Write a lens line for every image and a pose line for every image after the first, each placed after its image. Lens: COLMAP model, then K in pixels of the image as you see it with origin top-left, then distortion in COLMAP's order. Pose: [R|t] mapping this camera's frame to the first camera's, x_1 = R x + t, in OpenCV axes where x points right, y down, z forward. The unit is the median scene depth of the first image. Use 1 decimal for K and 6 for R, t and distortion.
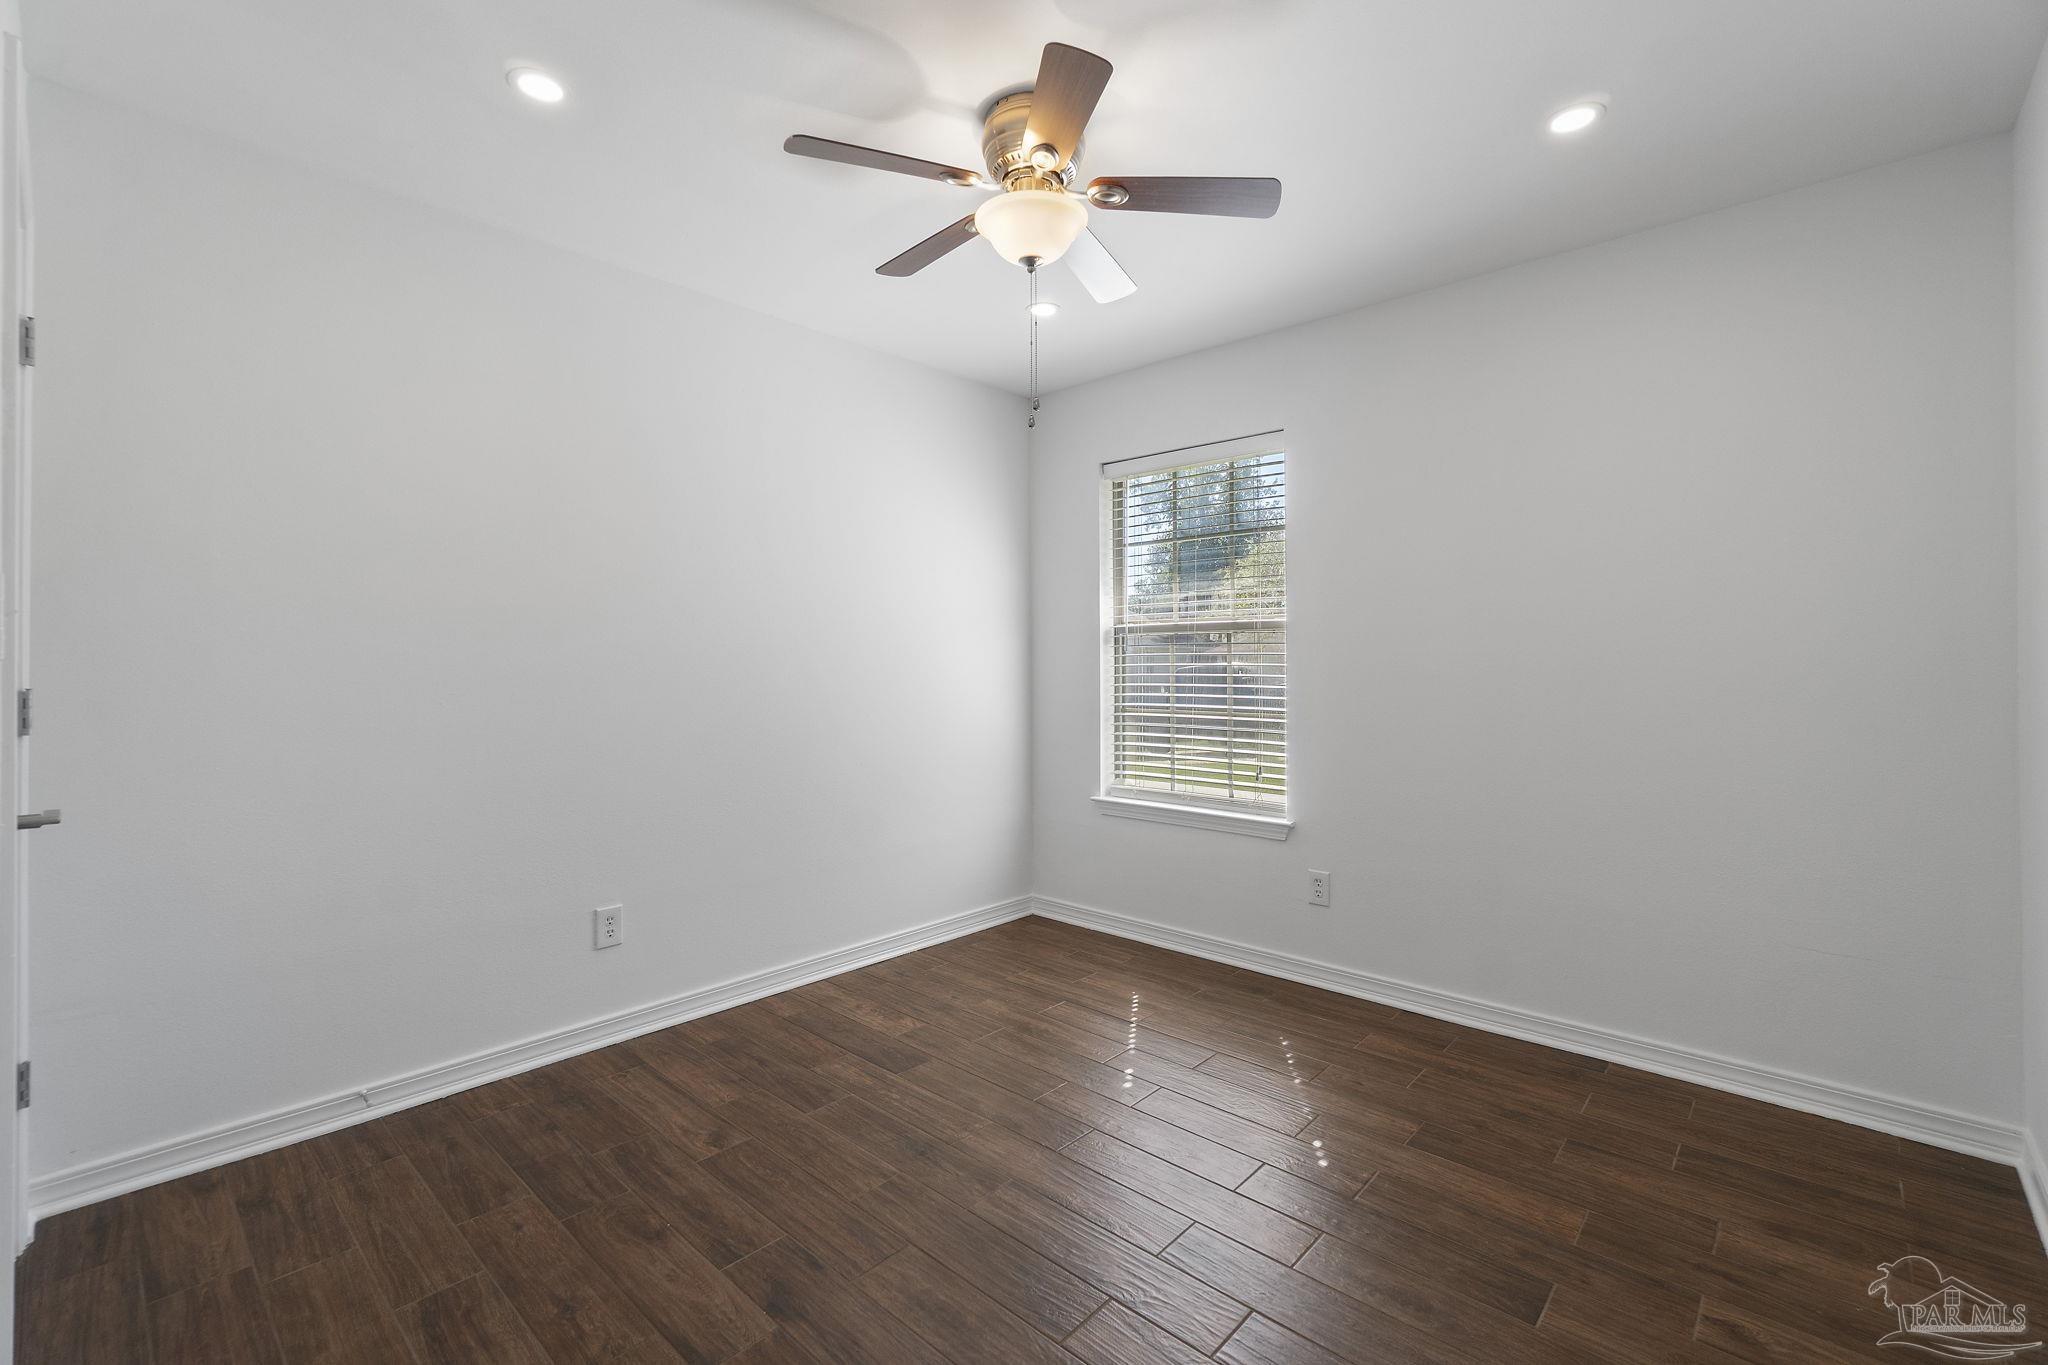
lens RADIAL K [[882.7, 0, 1023.5], [0, 882.7, 667.5], [0, 0, 1]] dist [-0.002523, 0.000883]
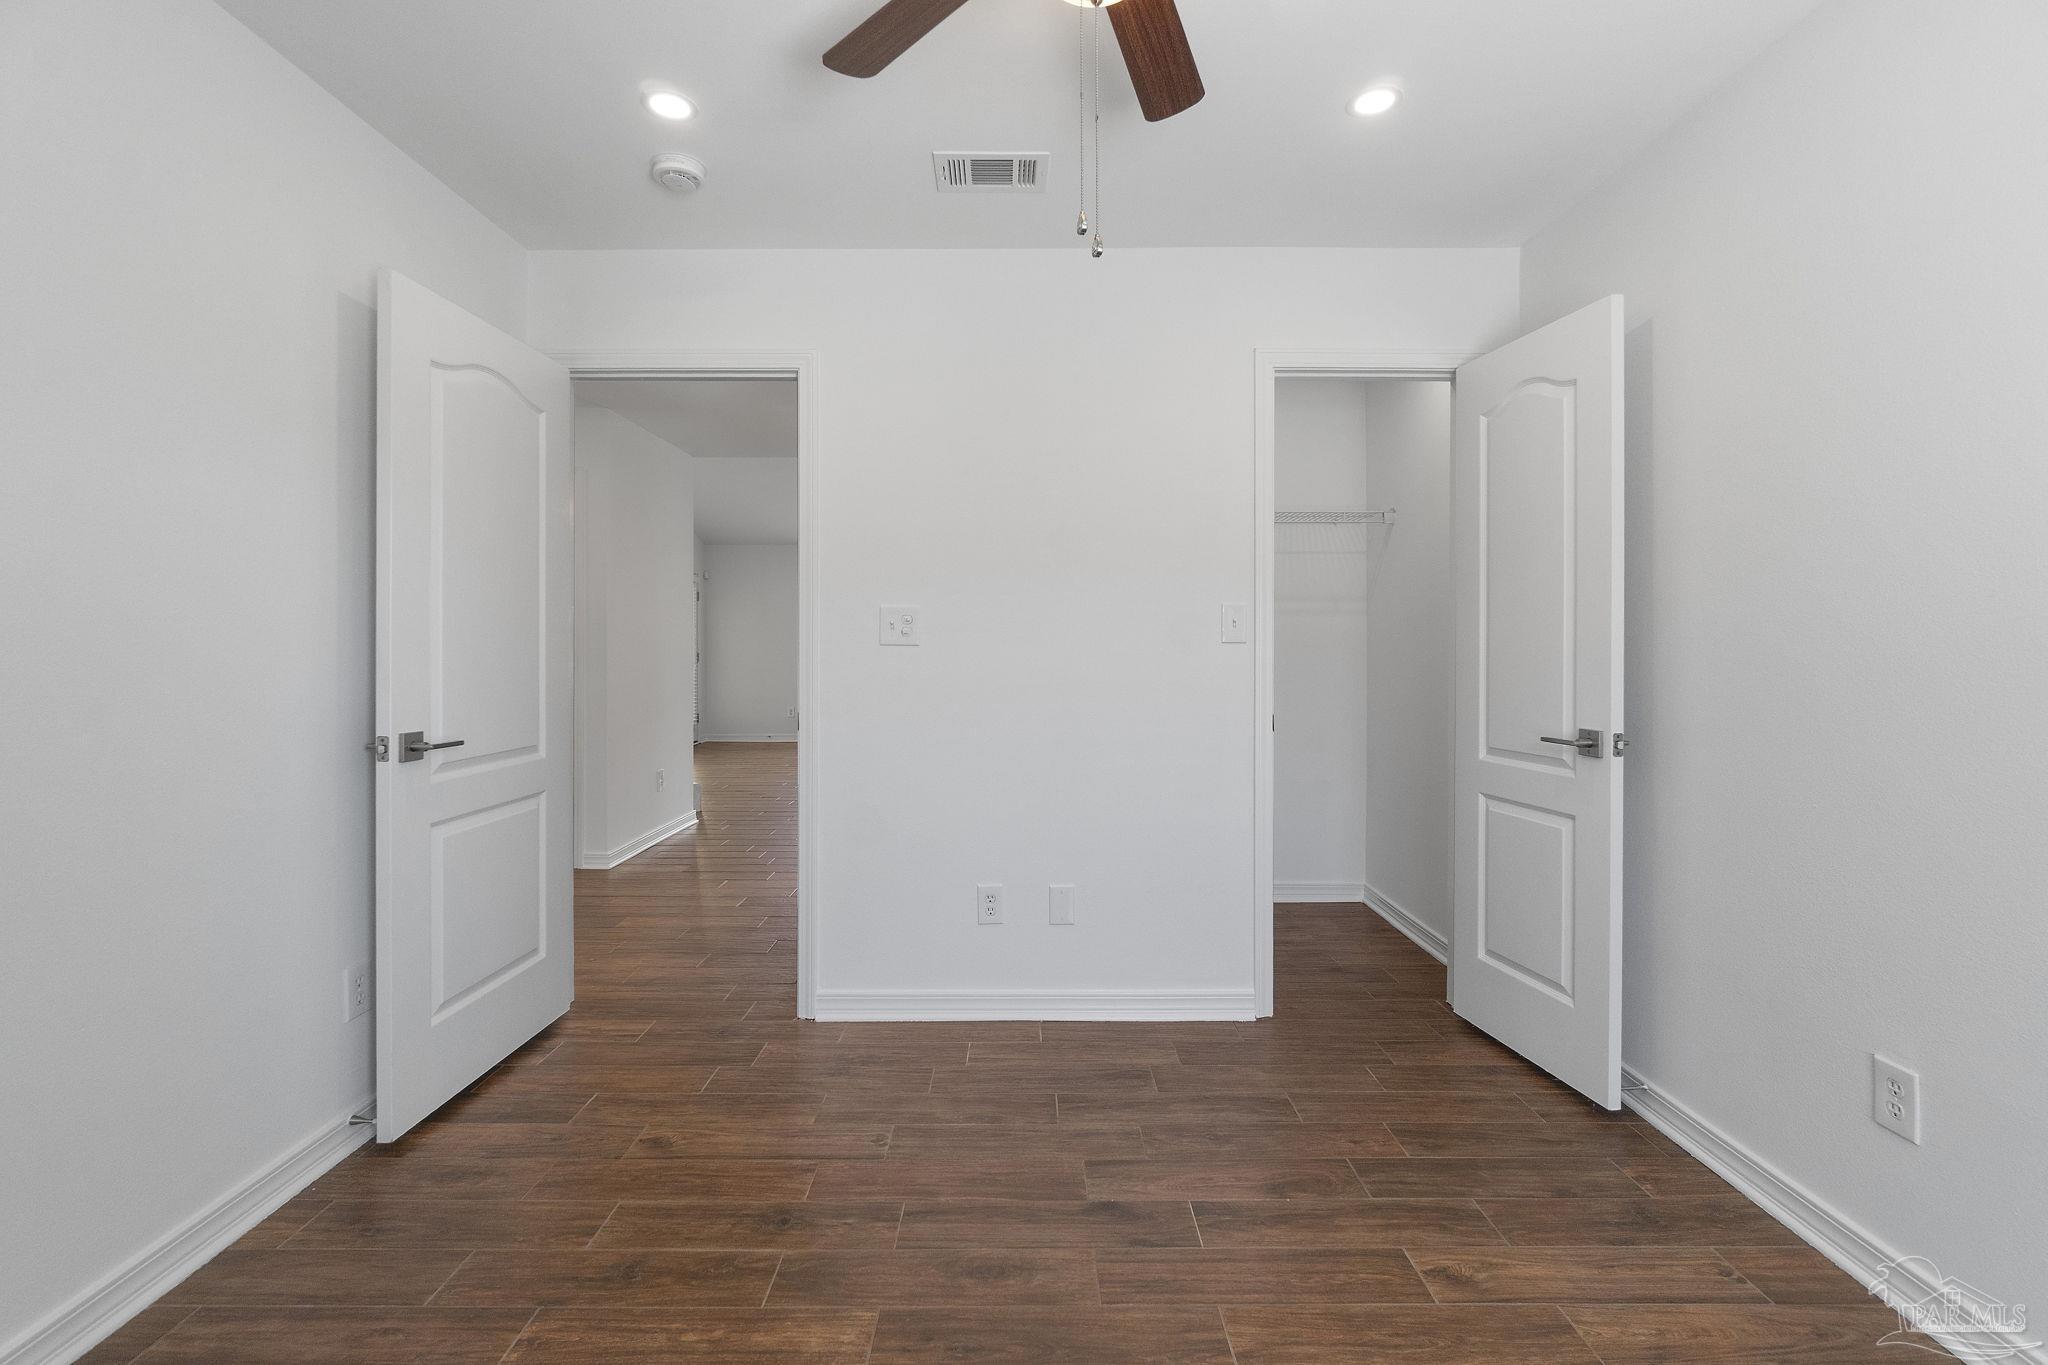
lens RADIAL K [[892.1, 0, 1028.8], [0, 892.1, 642.5], [0, 0, 1]] dist [-0.003703, 0.000157]
pose [[-0.734048, -0.004433, -0.679083, 0.503387], [-0.003875, 0.999990, -0.002340, -0.001177], [0.679087, 0.000914, -0.734058, 1.529235]]
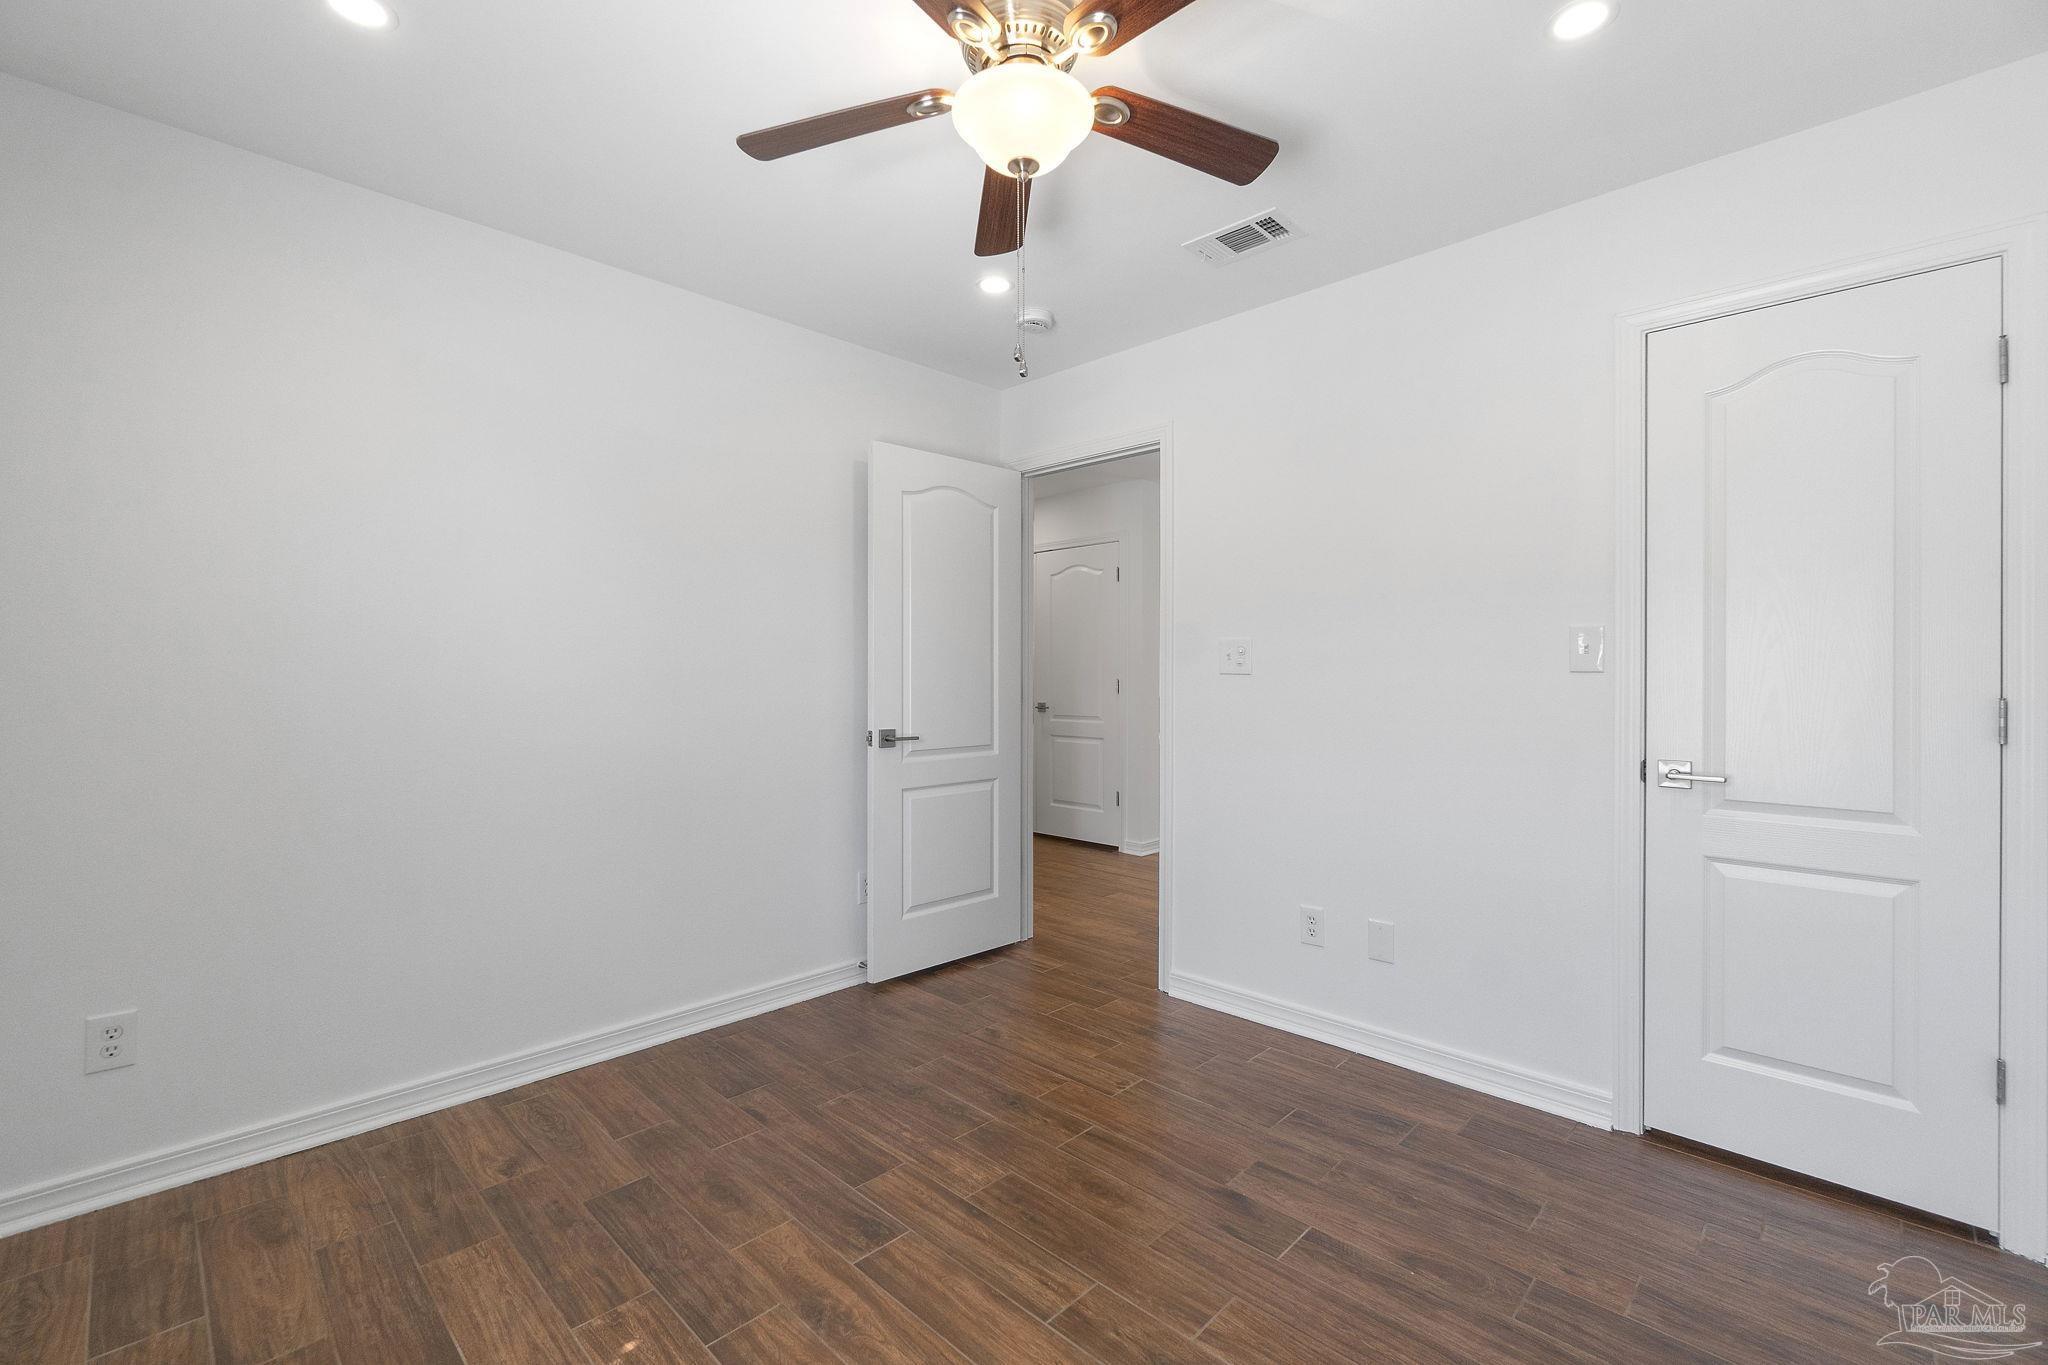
lens RADIAL K [[882.7, 0, 1023.5], [0, 882.7, 667.5], [0, 0, 1]] dist [-0.002523, 0.000883]
pose [[-0.999553, -0.002096, 0.029818, -0.014833], [-0.002102, 0.999998, -0.000180, -0.011094], [-0.029818, -0.000243, -0.999555, 1.930150]]
